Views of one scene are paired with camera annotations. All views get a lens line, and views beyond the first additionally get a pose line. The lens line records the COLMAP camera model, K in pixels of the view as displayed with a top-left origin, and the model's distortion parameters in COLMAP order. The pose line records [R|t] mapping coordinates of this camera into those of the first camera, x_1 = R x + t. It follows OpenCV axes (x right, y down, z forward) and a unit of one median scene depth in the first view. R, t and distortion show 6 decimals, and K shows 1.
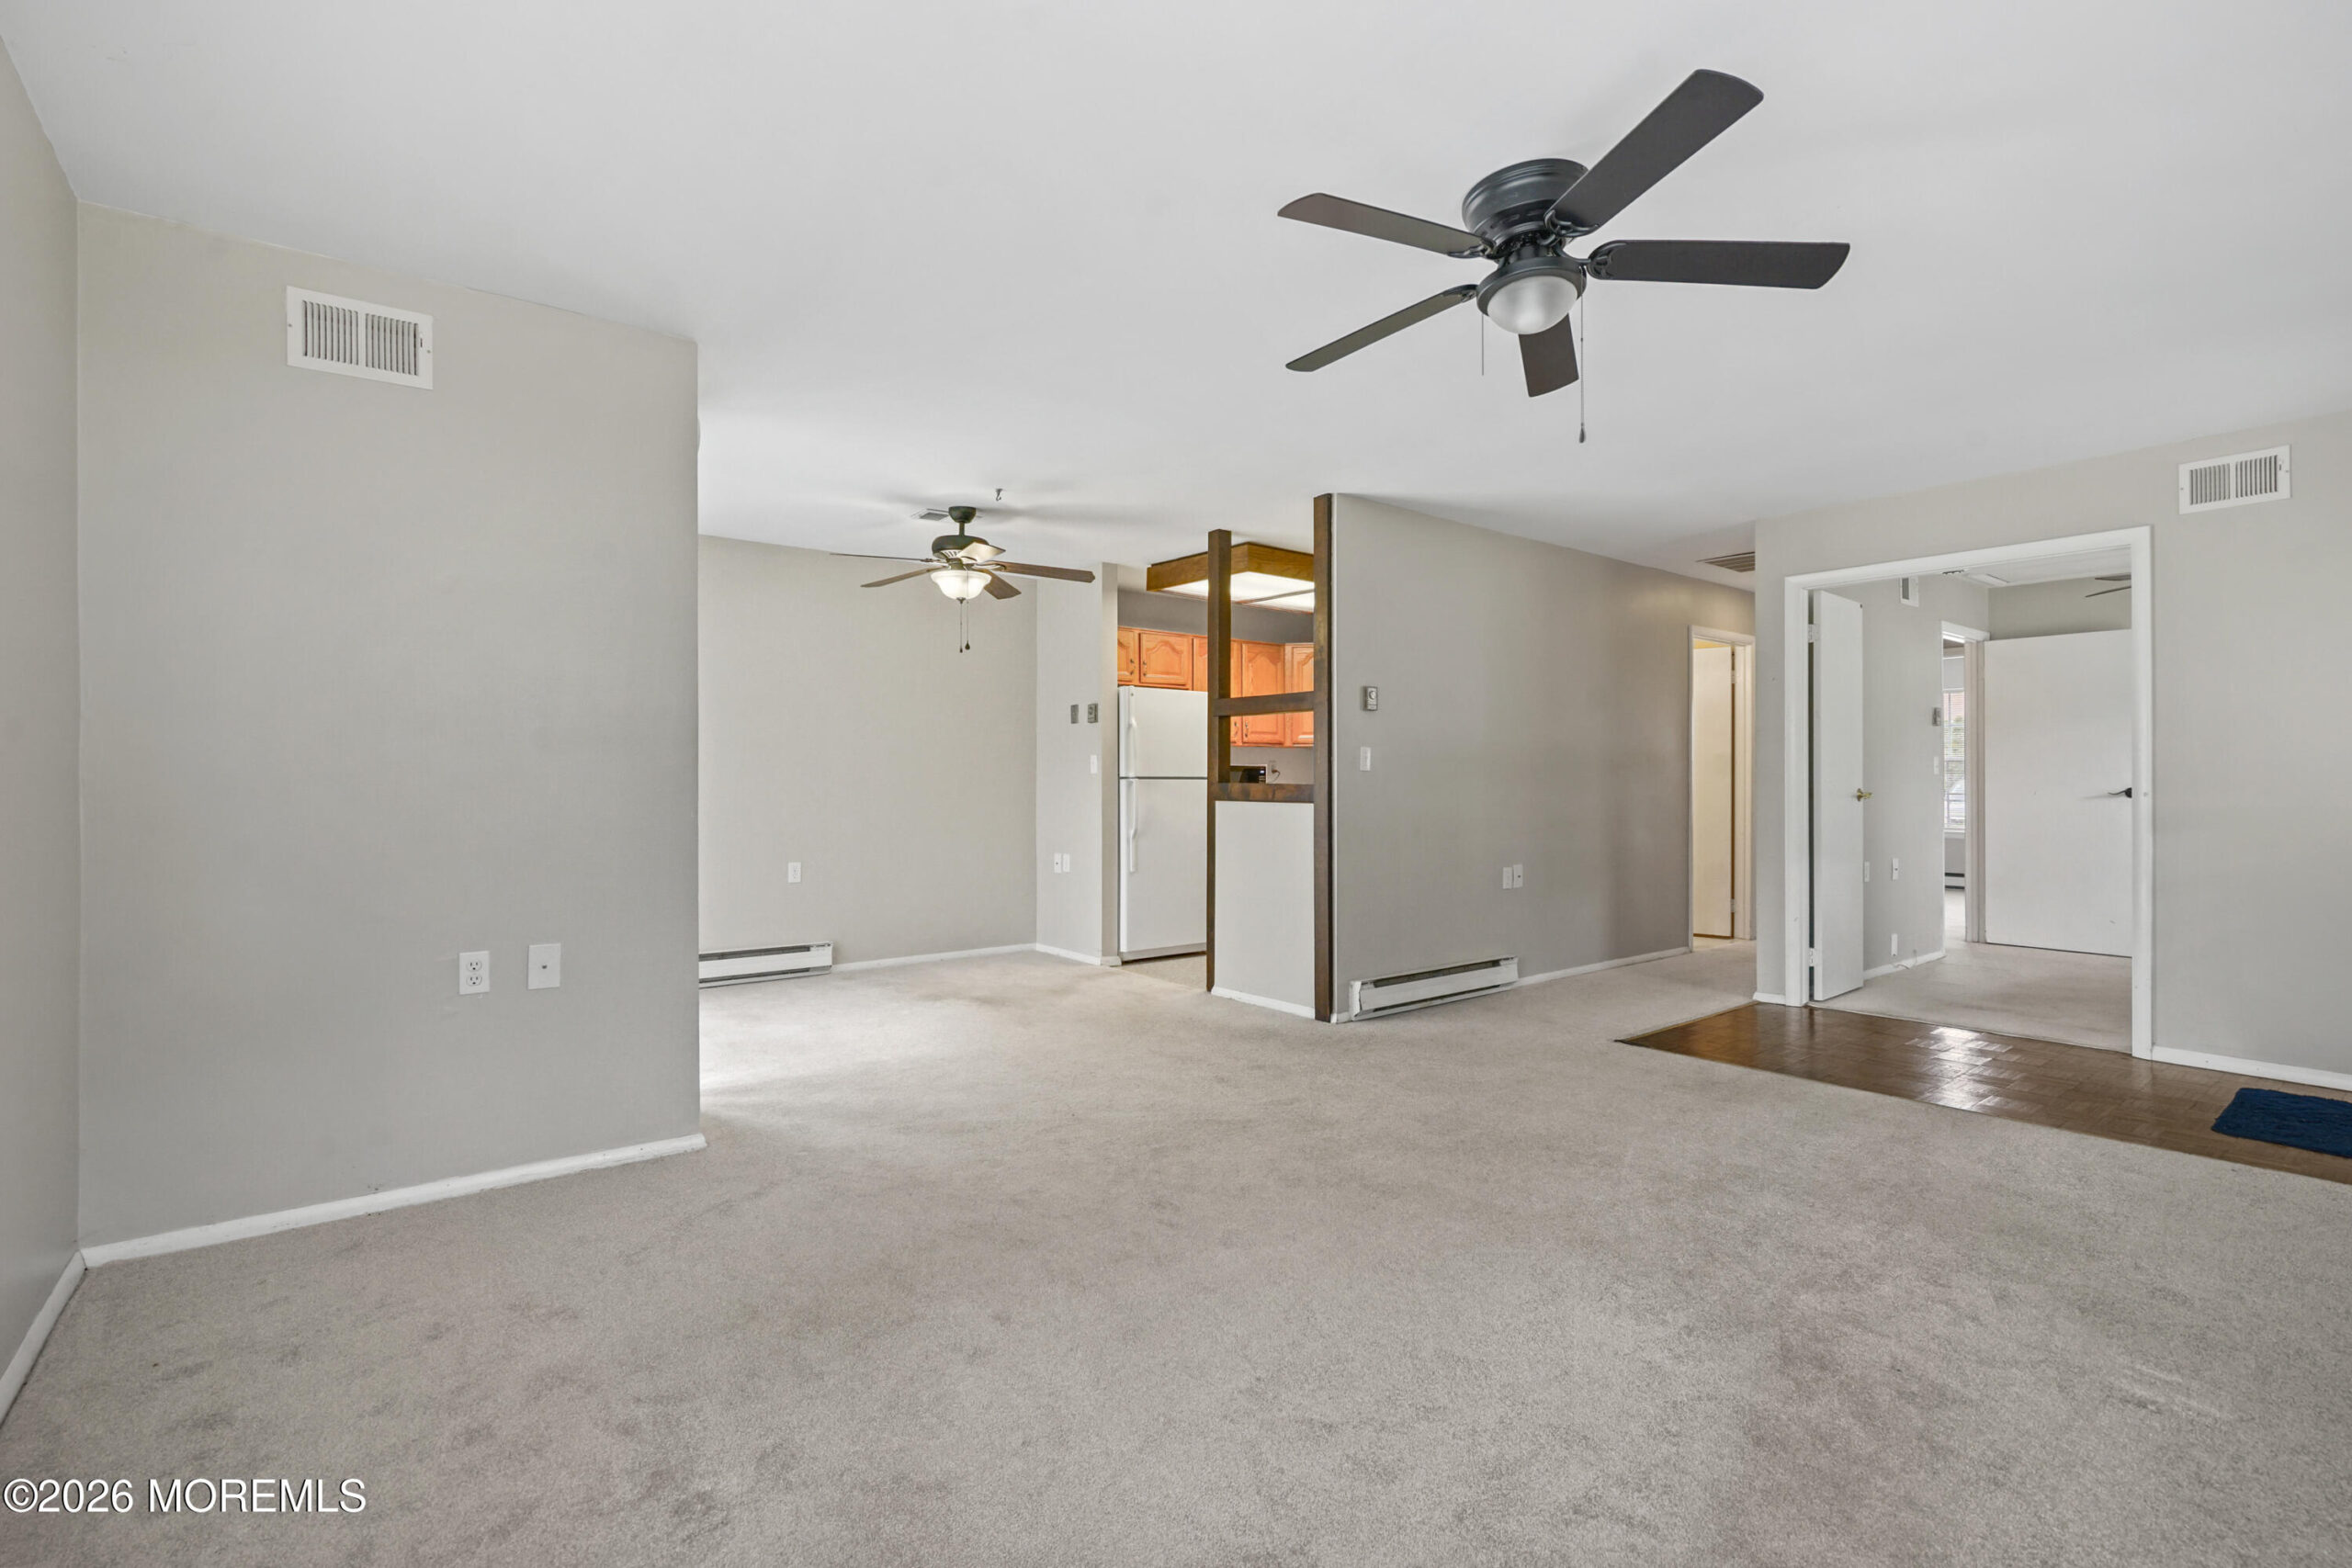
lens RADIAL K [[1073.0, 0, 1172.7], [0, 1073.0, 769.6], [0, 0, 1]] dist [-0.002382, -0.000269]
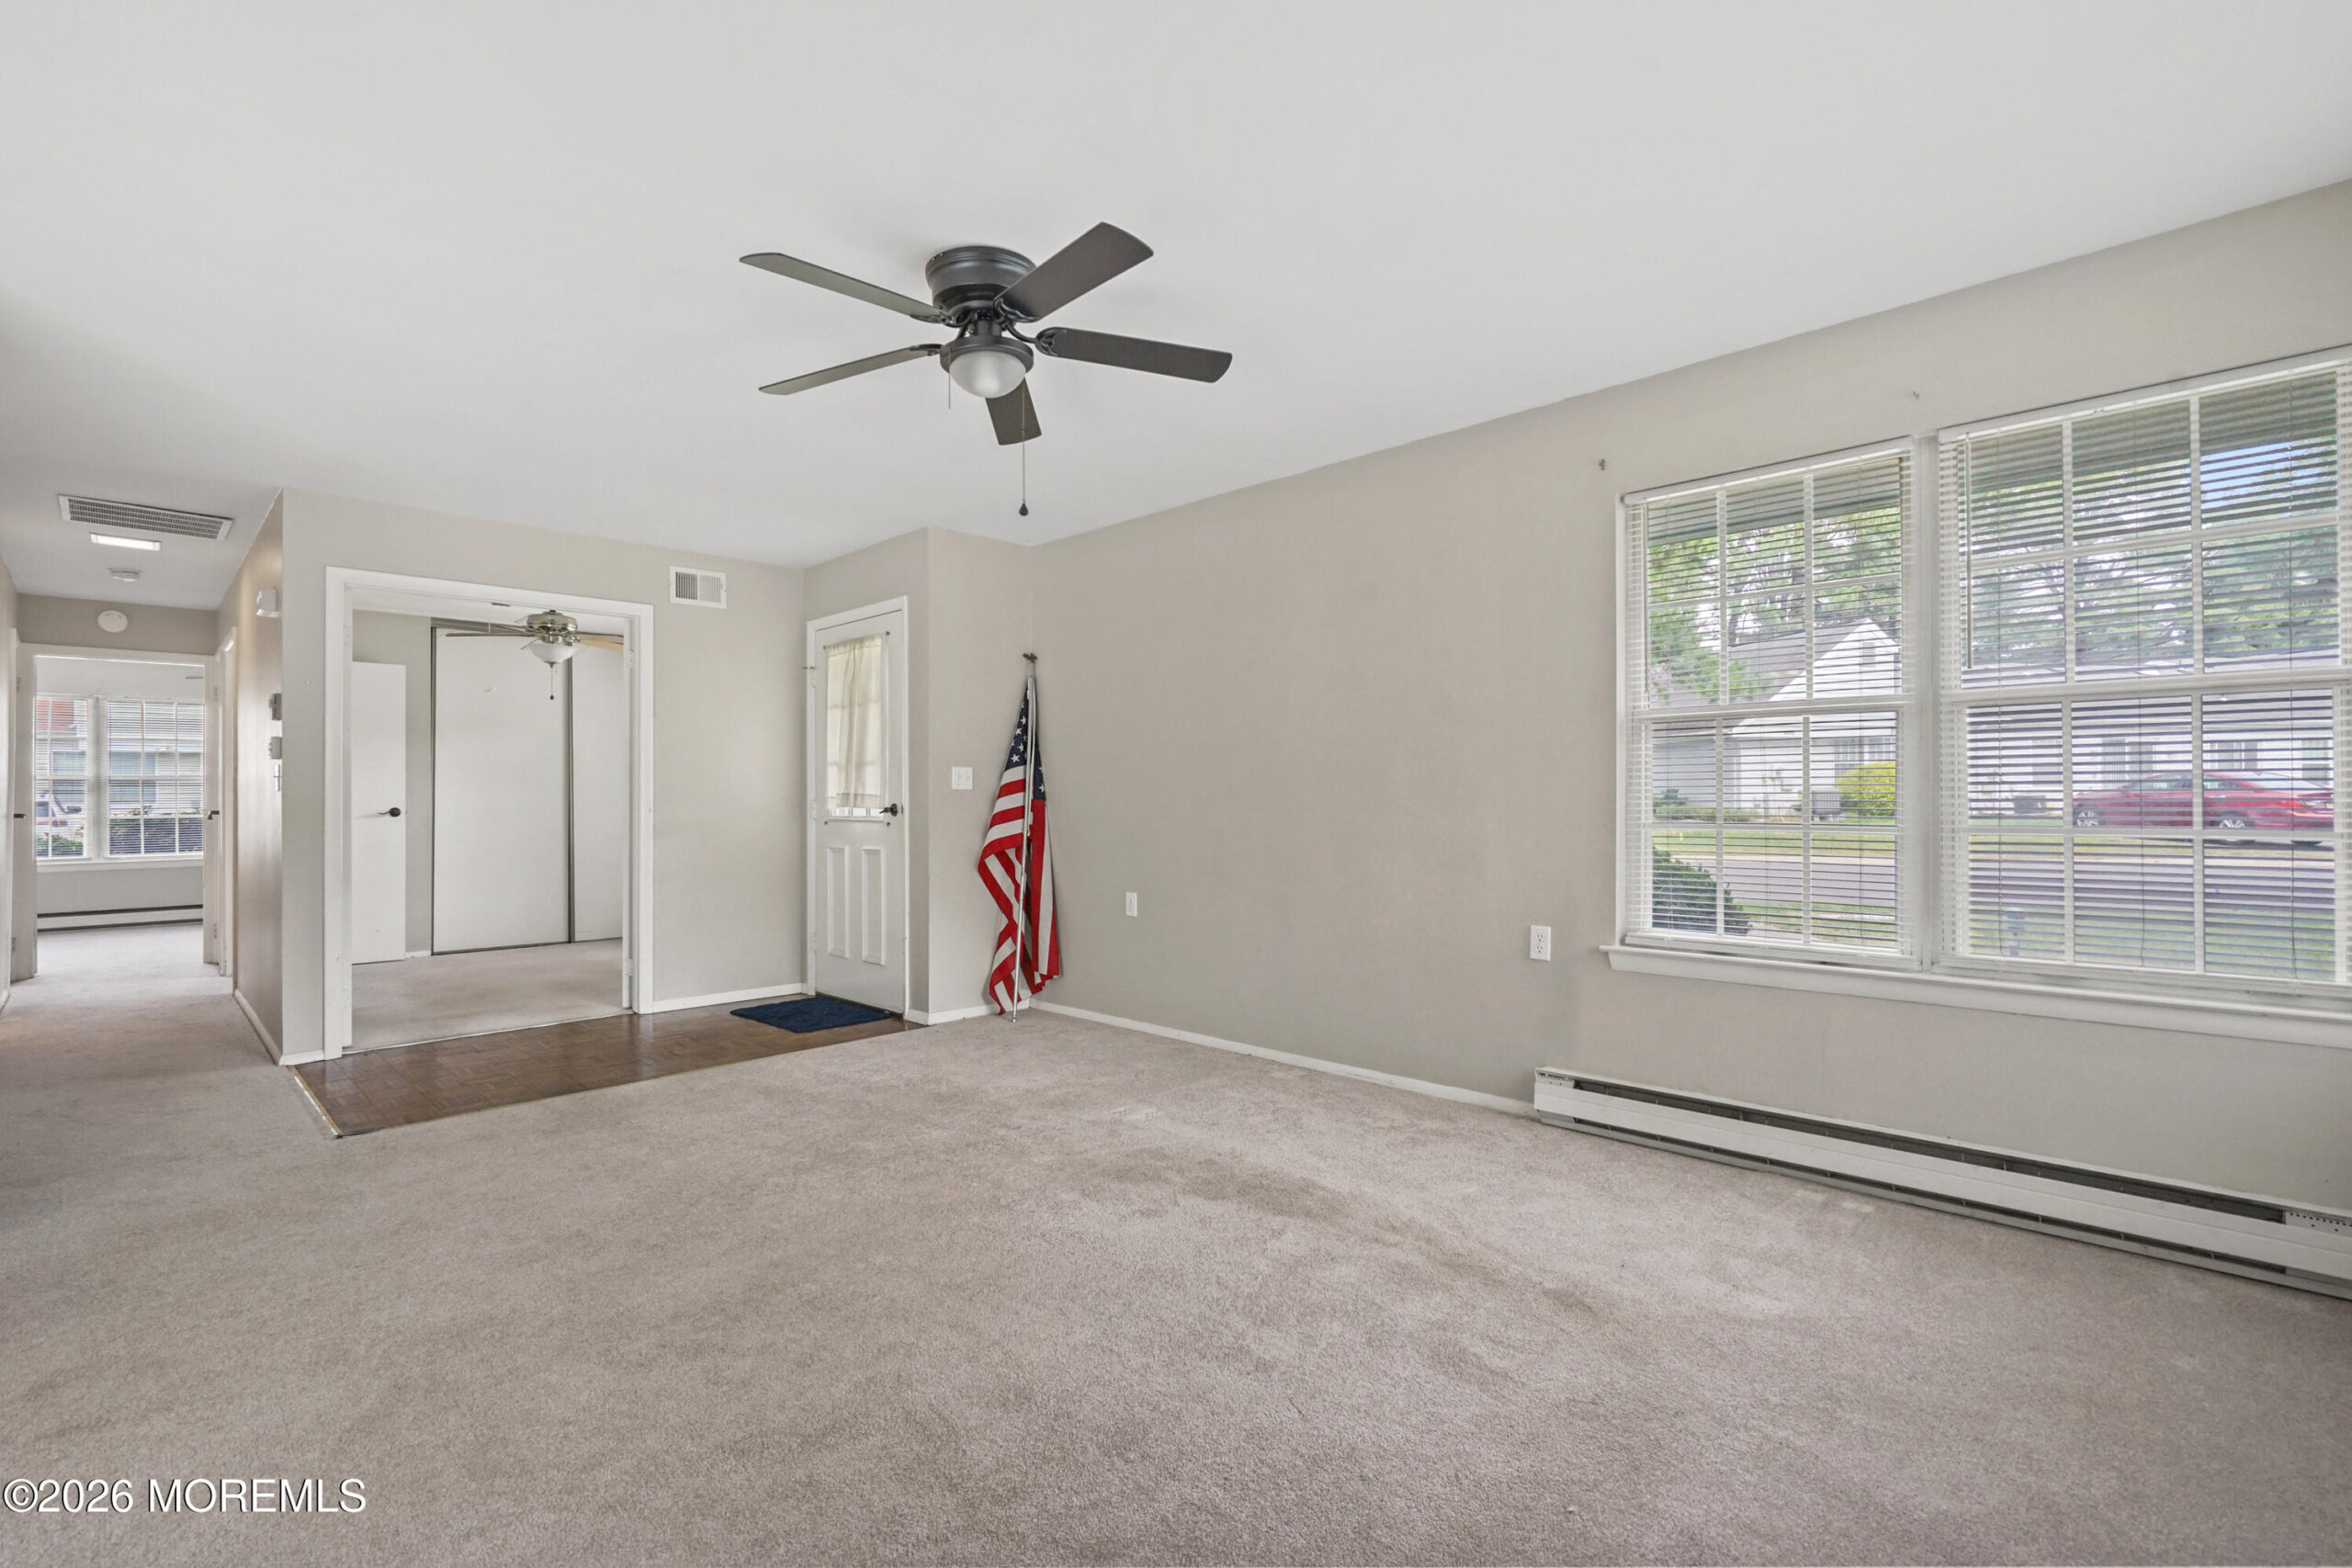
lens RADIAL K [[1059.4, 0, 1157.7], [0, 1059.4, 789.5], [0, 0, 1]] dist [-0.002049, 0.000060]
pose [[-0.120783, 0.008517, 0.992642, -0.548555], [-0.004408, 0.999949, -0.009116, 0.008101], [-0.992669, -0.005477, -0.120739, 0.666247]]
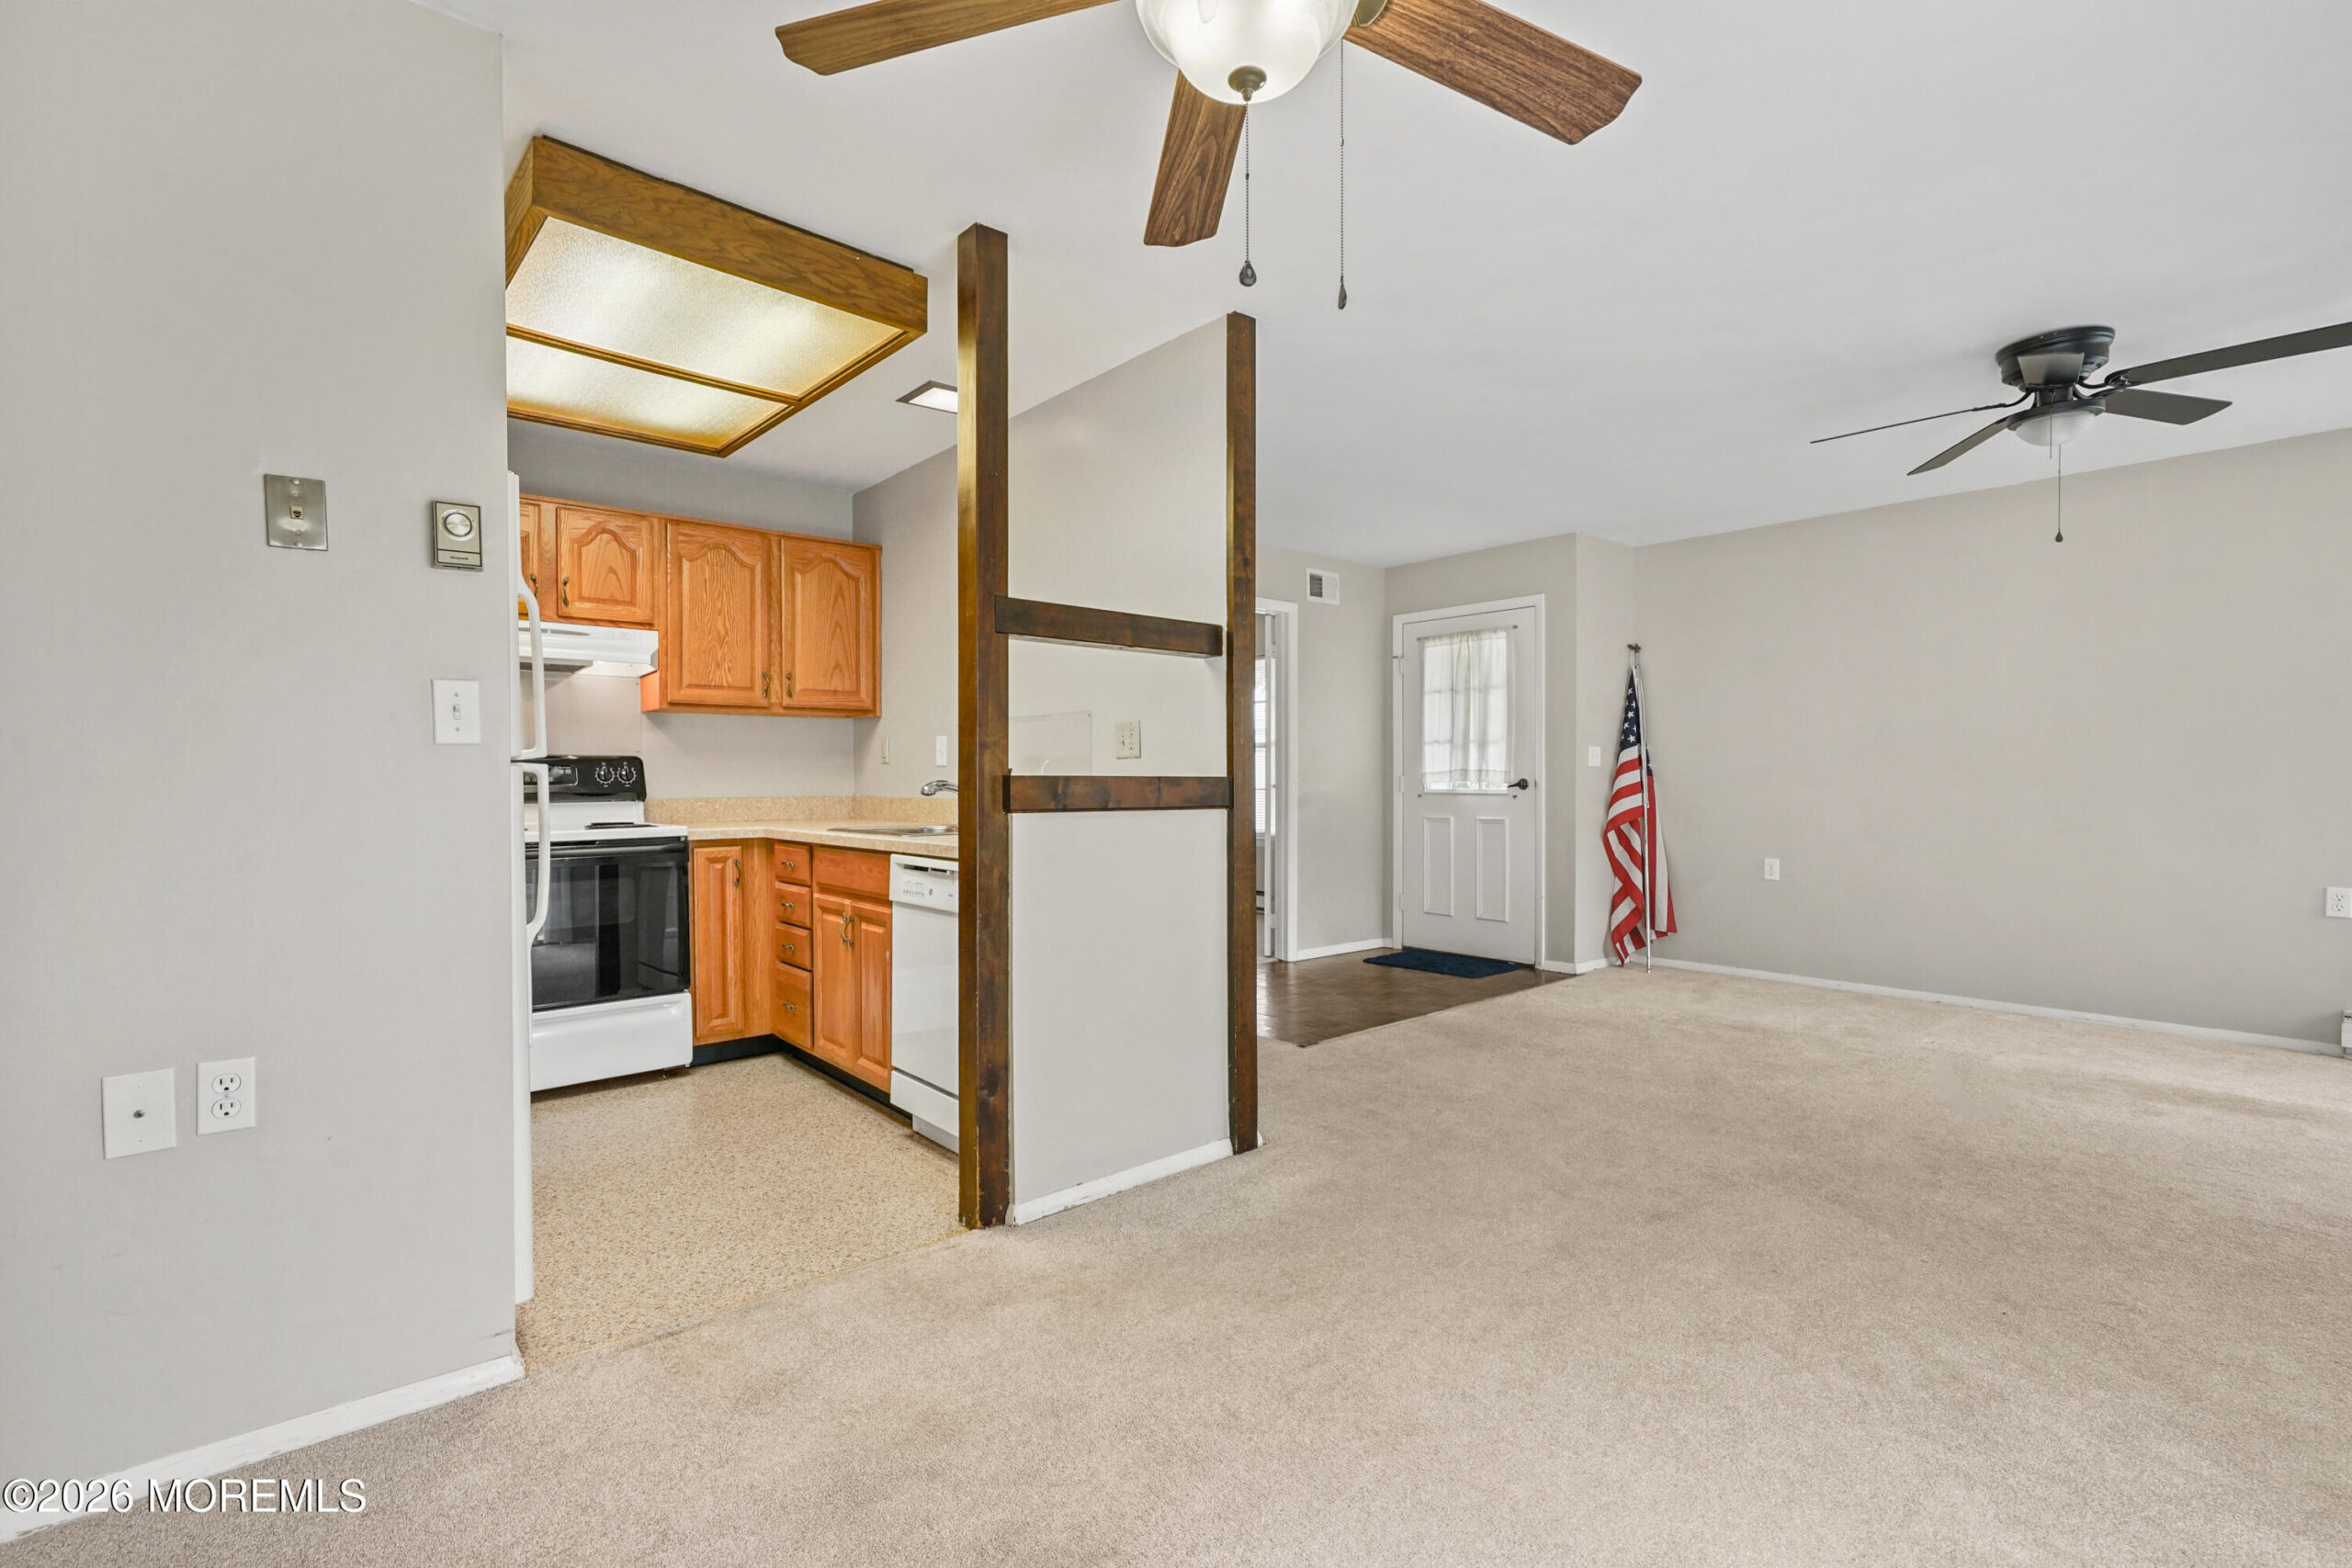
lens RADIAL K [[1056.7, 0, 1152.6], [0, 1056.7, 791.4], [0, 0, 1]] dist [-0.011591, -0.000041]
pose [[-0.032614, -0.014237, 0.999367, -0.683366], [-0.010183, 0.999851, 0.013912, 0.019436], [-0.999416, -0.009722, -0.032754, 1.533936]]
